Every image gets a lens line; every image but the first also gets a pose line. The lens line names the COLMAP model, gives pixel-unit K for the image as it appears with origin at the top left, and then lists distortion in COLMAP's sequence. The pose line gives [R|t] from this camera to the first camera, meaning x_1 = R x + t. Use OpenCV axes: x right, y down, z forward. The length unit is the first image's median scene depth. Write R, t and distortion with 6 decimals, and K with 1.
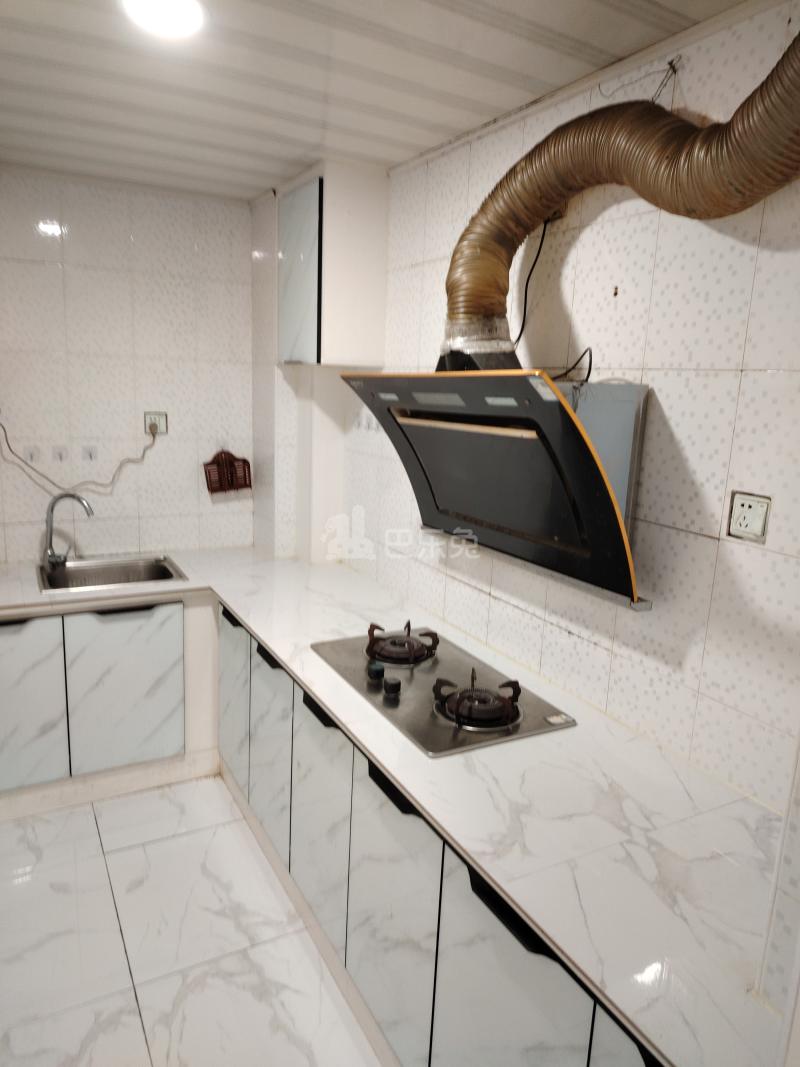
lens RADIAL K [[744.5, 0, 400.0], [0, 744.5, 533.5], [0, 0, 1]] dist [-0.000290, -0.000221]
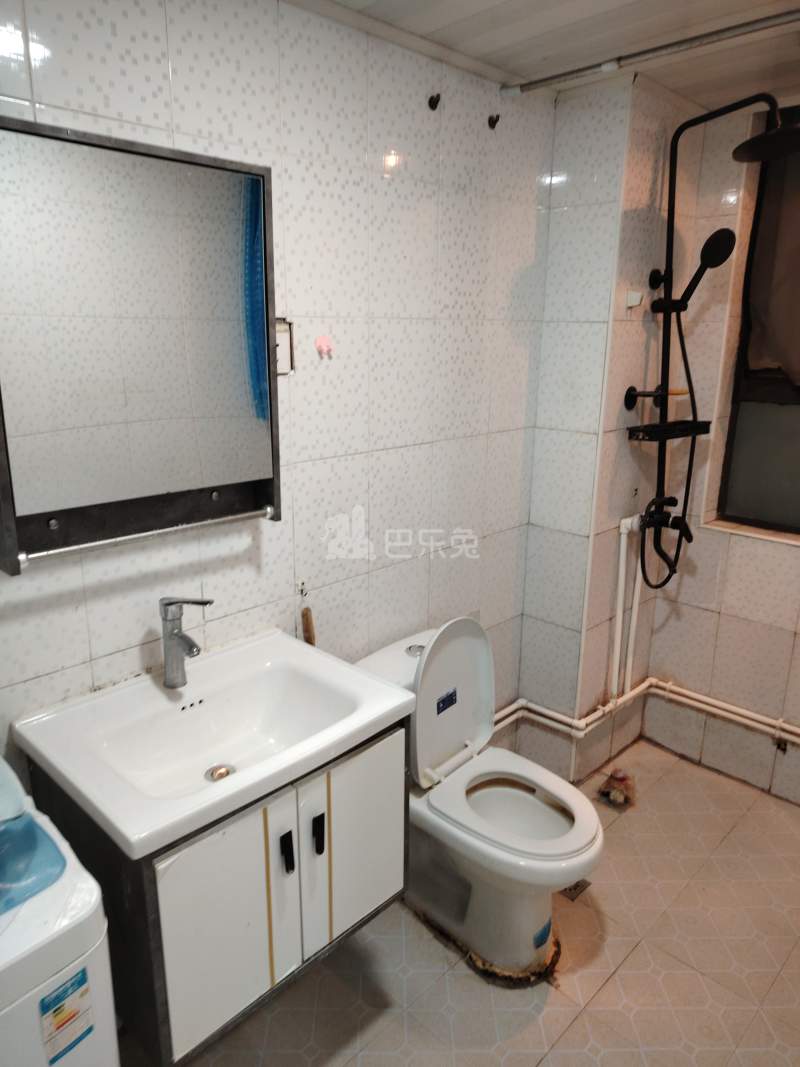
lens RADIAL K [[744.5, 0, 400.0], [0, 744.5, 533.5], [0, 0, 1]] dist [-0.000290, -0.000221]
pose [[-0.309656, -0.275493, 0.910064, -0.792367], [0.189336, 0.920076, 0.342946, -0.299057], [-0.931808, 0.278503, -0.232746, 1.314806]]
